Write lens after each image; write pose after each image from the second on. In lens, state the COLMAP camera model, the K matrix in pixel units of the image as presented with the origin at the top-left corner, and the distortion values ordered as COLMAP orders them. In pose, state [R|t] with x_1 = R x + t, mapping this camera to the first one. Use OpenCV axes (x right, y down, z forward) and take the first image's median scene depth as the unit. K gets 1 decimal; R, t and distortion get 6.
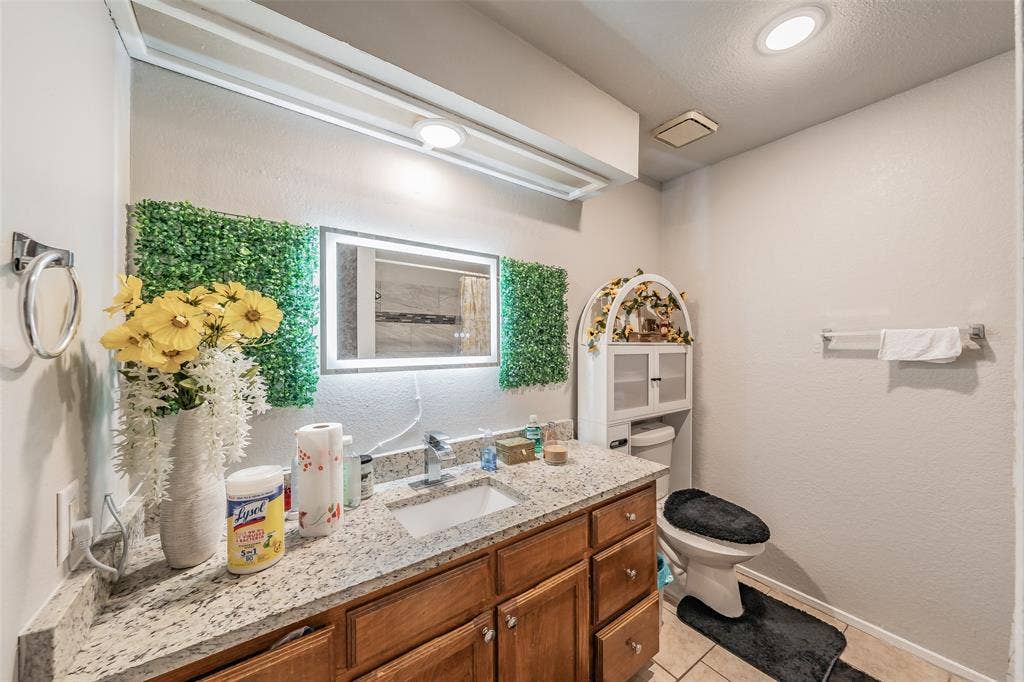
lens RADIAL K [[361.4, 0, 518.9], [0, 361.4, 339.7], [0, 0, 1]] dist [0.000222, -0.000027]
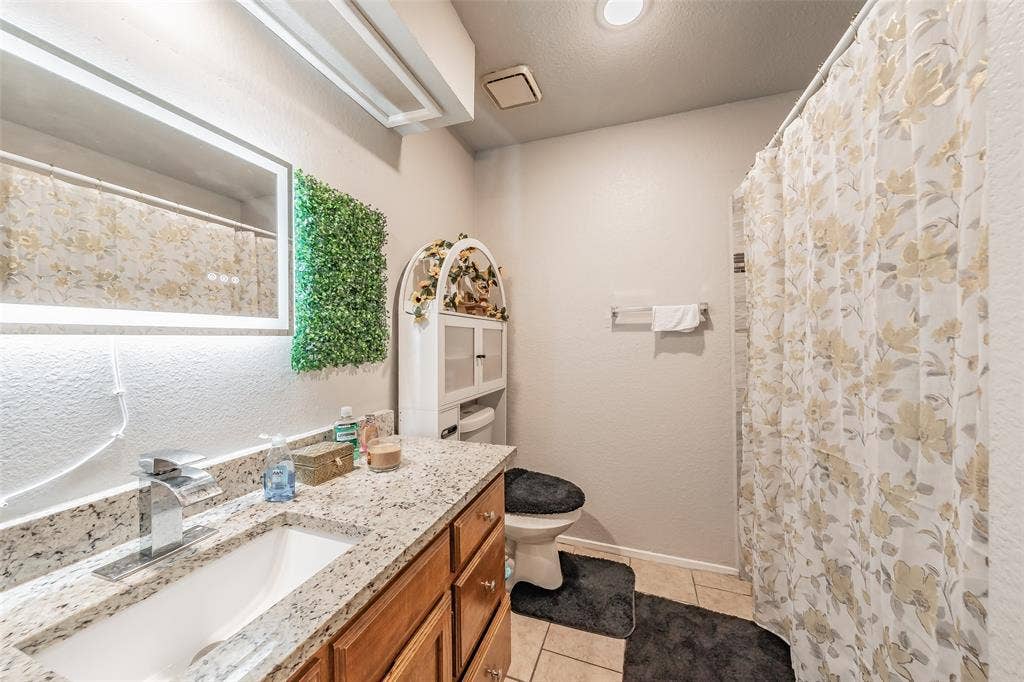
lens RADIAL K [[375.1, 0, 513.7], [0, 375.1, 330.9], [0, 0, 1]] dist [-0.001483, -0.000340]
pose [[0.846772, -0.003233, 0.531947, -0.069233], [0.004474, 0.999989, -0.001045, 0.061306], [-0.531938, 0.003264, 0.846777, 0.203954]]
